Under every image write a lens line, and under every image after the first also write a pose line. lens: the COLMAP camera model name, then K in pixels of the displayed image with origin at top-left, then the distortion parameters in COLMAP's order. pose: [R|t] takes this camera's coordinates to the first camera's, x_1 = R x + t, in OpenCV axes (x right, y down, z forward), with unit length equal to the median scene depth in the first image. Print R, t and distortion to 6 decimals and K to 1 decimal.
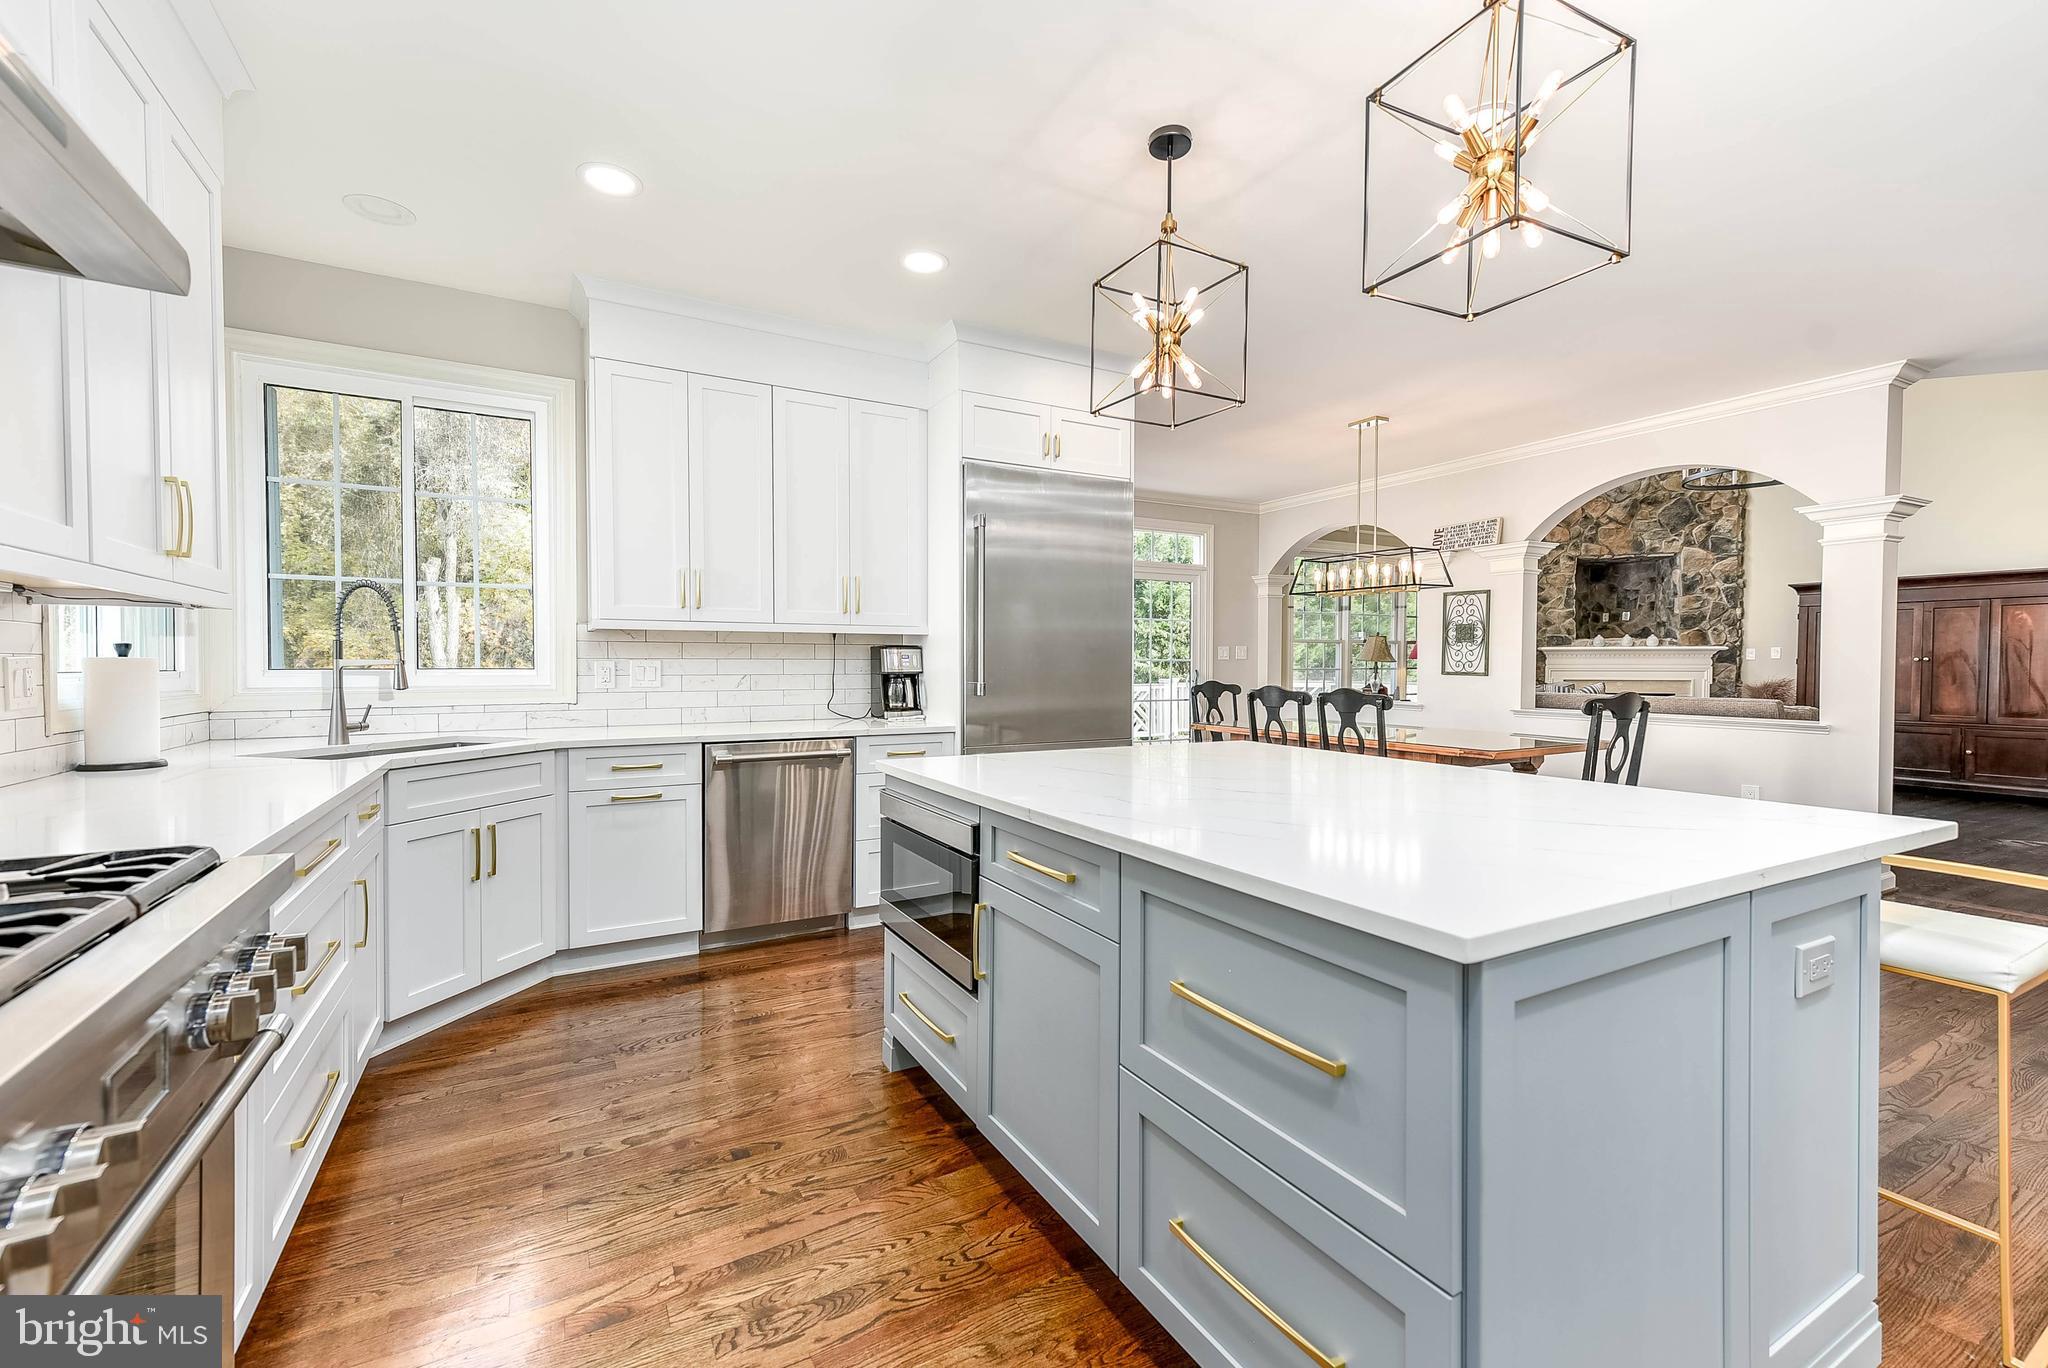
lens RADIAL K [[849.0, 0, 1024.0], [0, 849.0, 684.0], [0, 0, 1]] dist [0.015499, 0.000152]
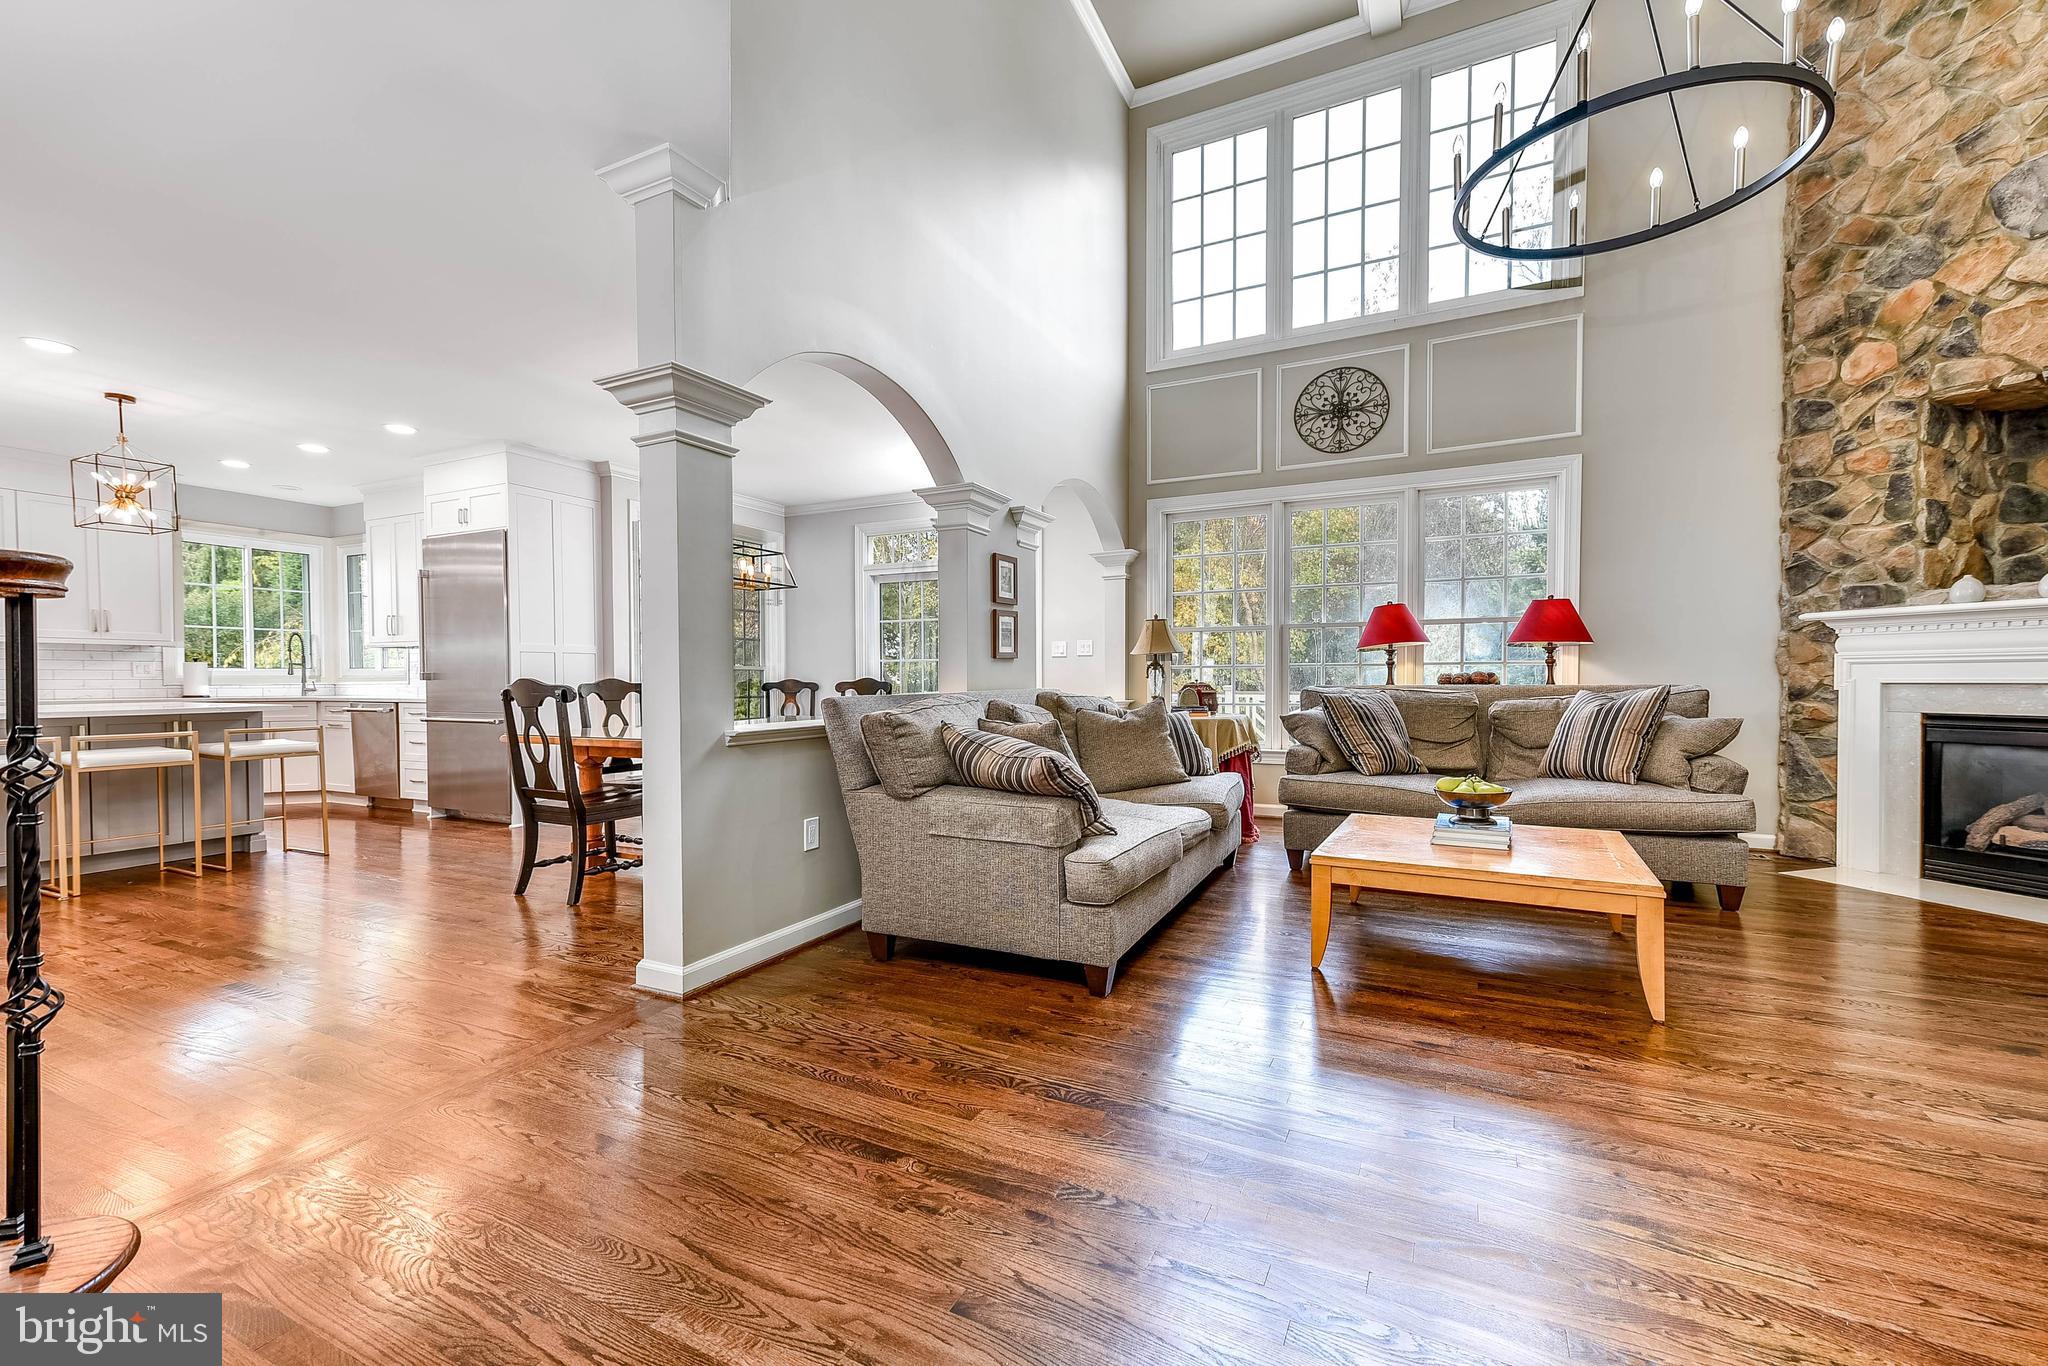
lens RADIAL K [[849.0, 0, 1024.0], [0, 849.0, 683.0], [0, 0, 1]] dist [0.015499, 0.000152]
pose [[0.580981, 0.003661, -0.813909, 0.743773], [-0.011849, 0.999922, -0.003960, 0.001650], [0.813831, 0.011944, 0.580979, 0.382558]]
